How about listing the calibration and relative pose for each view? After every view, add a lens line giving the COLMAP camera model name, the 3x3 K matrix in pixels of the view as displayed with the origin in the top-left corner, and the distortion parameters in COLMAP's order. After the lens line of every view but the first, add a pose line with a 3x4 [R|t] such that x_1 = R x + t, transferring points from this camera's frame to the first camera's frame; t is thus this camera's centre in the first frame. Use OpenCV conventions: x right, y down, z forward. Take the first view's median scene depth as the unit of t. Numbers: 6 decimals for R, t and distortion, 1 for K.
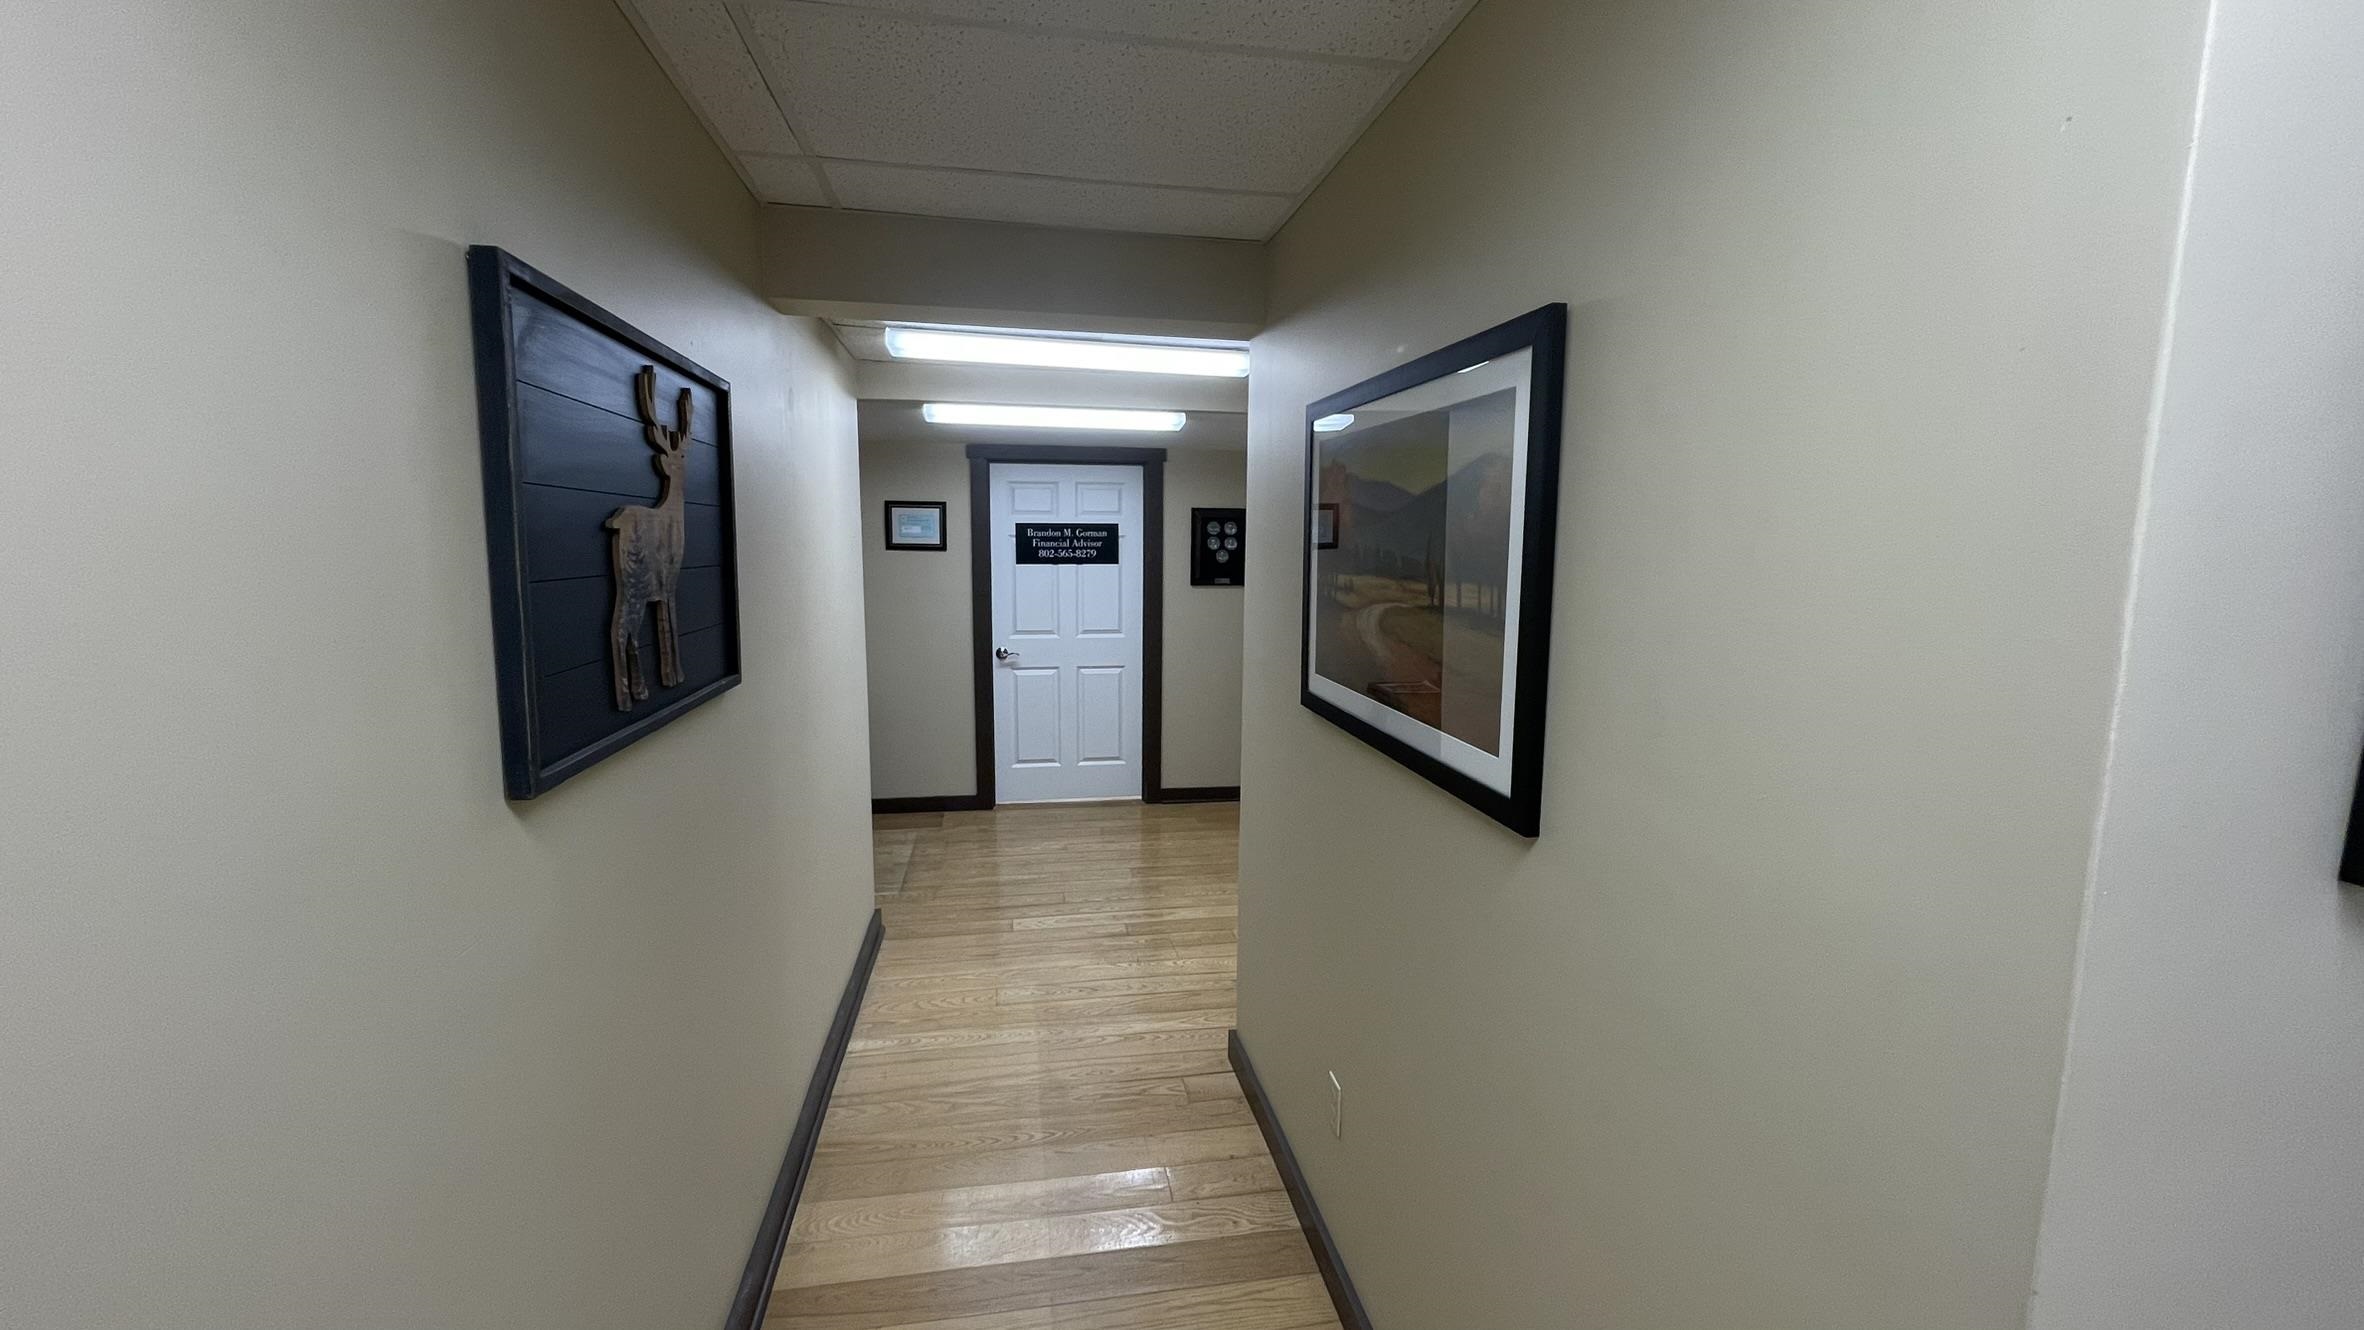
lens RADIAL K [[956.7, 0, 1181.4], [0, 956.7, 656.5], [0, 0, 1]] dist [0.001302, 0.000114]
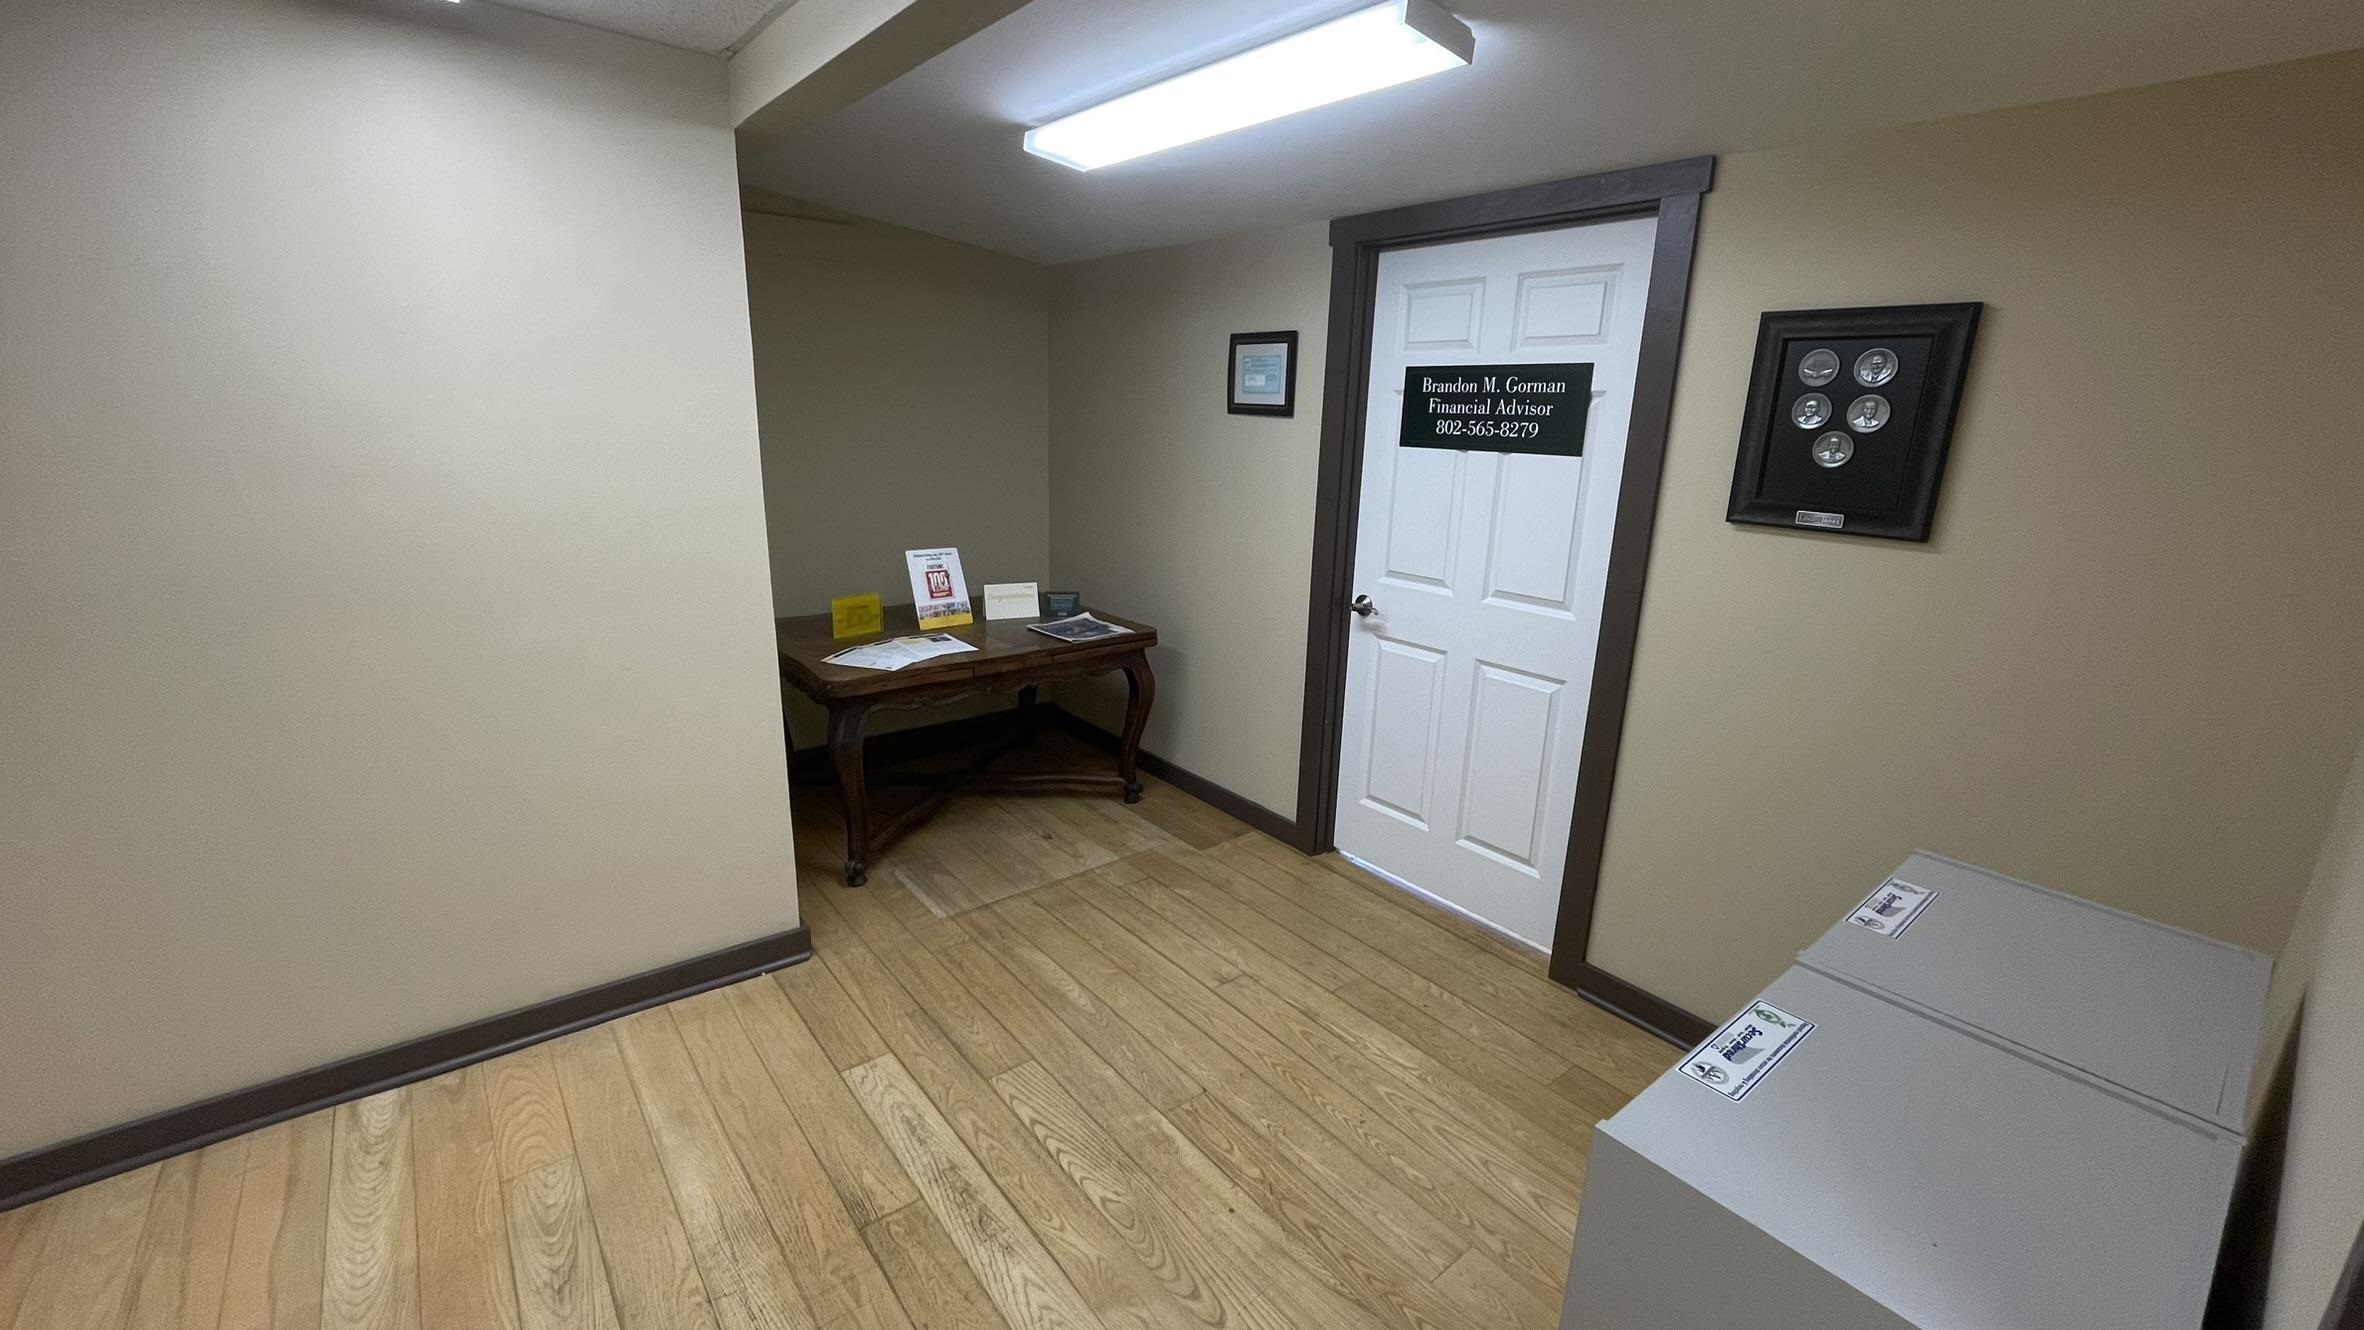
lens RADIAL K [[956.7, 0, 1184.5], [0, 956.7, 666.9], [0, 0, 1]] dist [0.001302, 0.000114]
pose [[0.480308, 0.237440, -0.844350, 0.248924], [-0.136413, 0.971169, 0.195505, -0.064537], [0.866427, 0.021277, 0.498850, 0.627800]]
